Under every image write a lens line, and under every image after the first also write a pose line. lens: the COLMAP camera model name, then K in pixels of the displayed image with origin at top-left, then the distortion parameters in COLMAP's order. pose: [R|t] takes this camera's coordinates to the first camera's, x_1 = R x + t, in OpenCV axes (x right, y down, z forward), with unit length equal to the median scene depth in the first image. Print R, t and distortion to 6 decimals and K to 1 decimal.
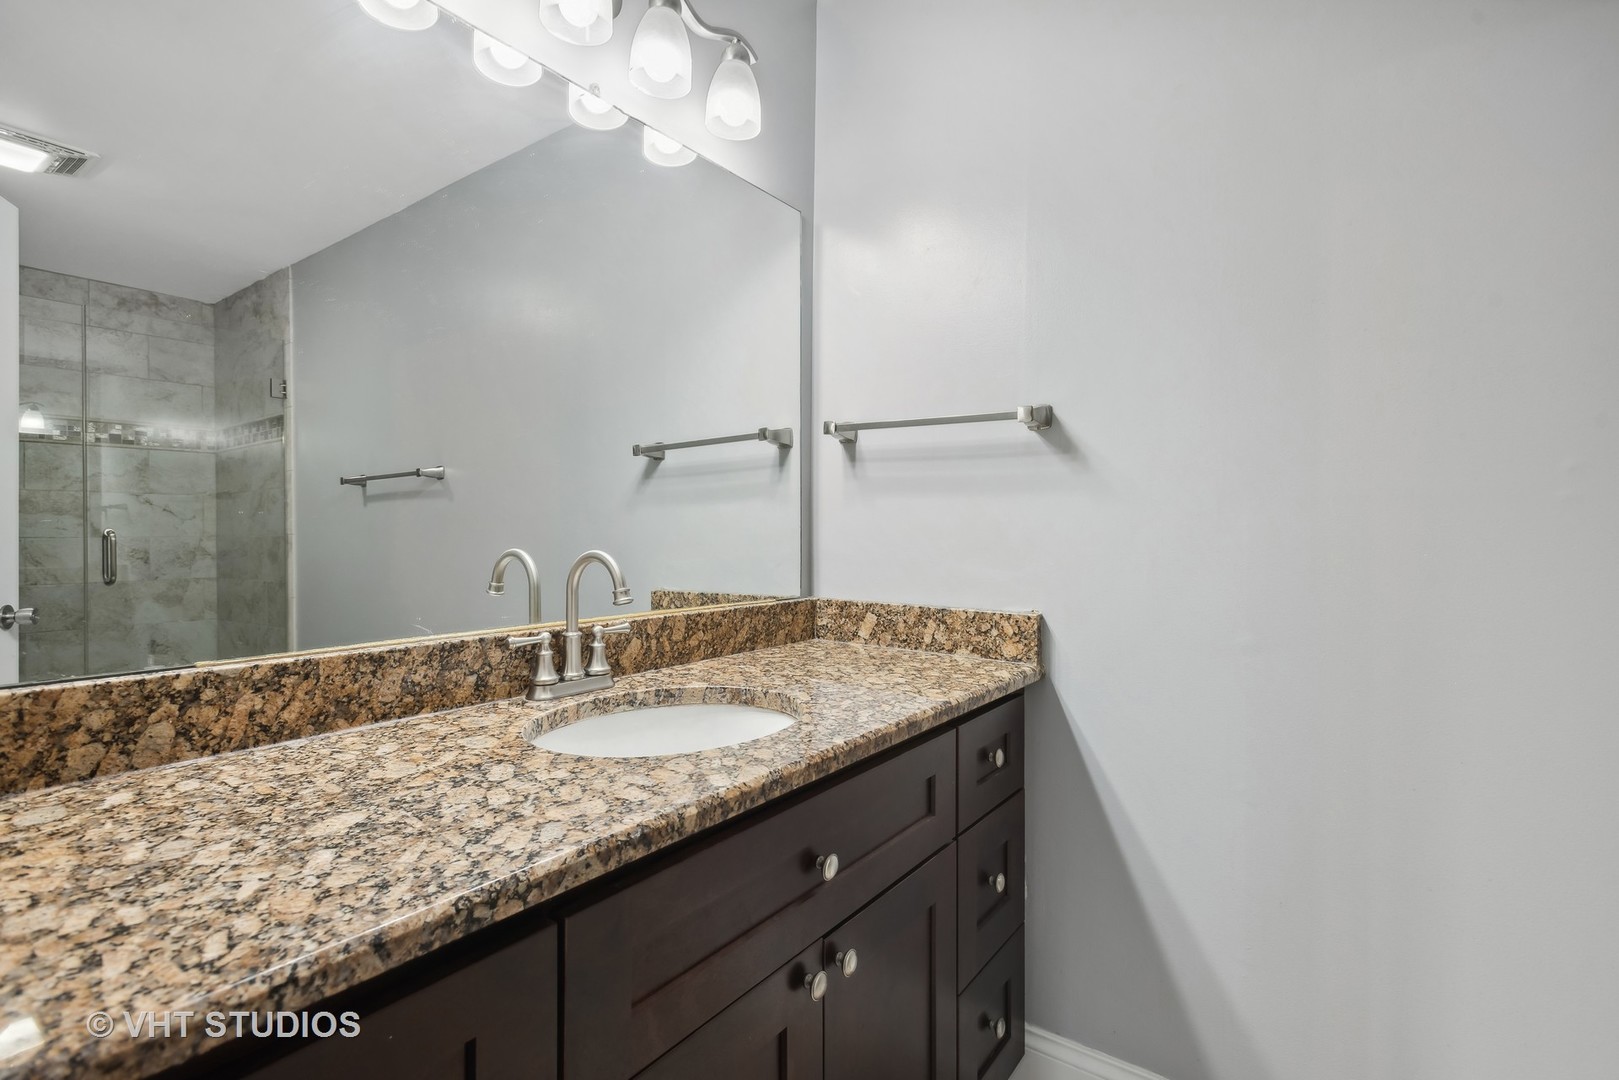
lens RADIAL K [[777.8, 0, 796.8], [0, 777.8, 546.4], [0, 0, 1]] dist [0.021298, -0.004948]
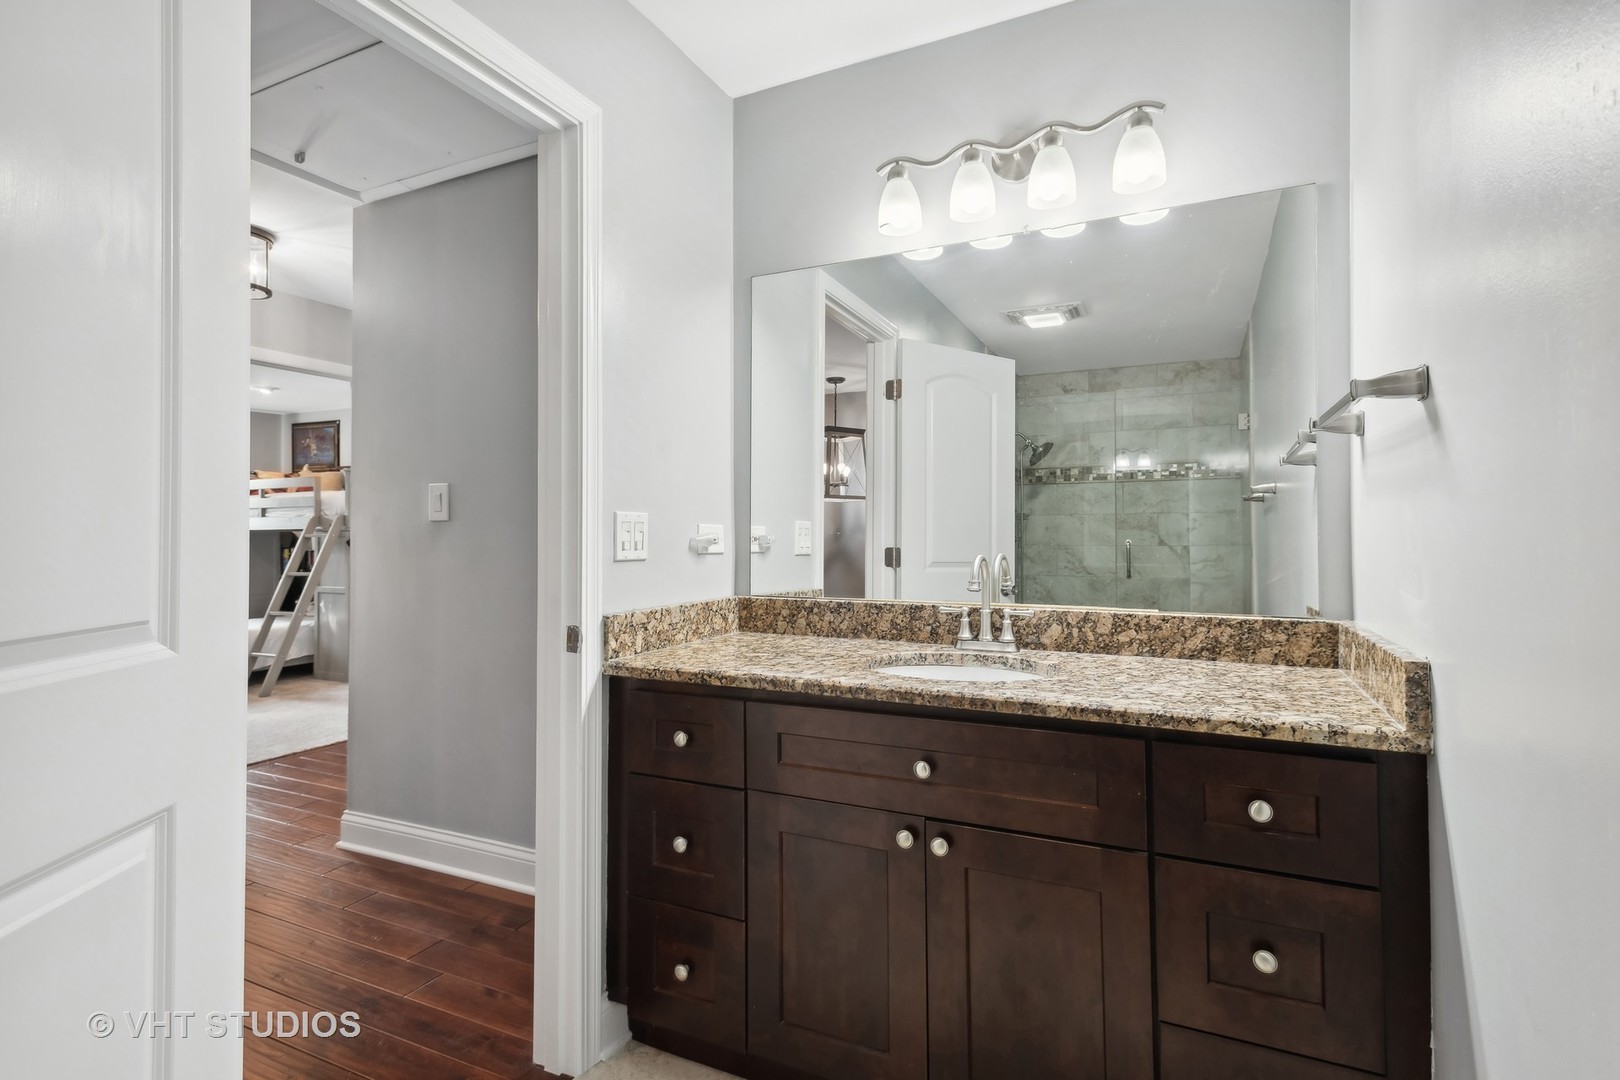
lens RADIAL K [[778.2, 0, 804.2], [0, 778.2, 540.5], [0, 0, 1]] dist [0.021298, -0.004948]
pose [[0.177208, 0.001233, -0.984173, 1.221266], [-0.020983, 0.999777, -0.002526, -0.012176], [0.983950, 0.021099, 0.177194, 0.428024]]
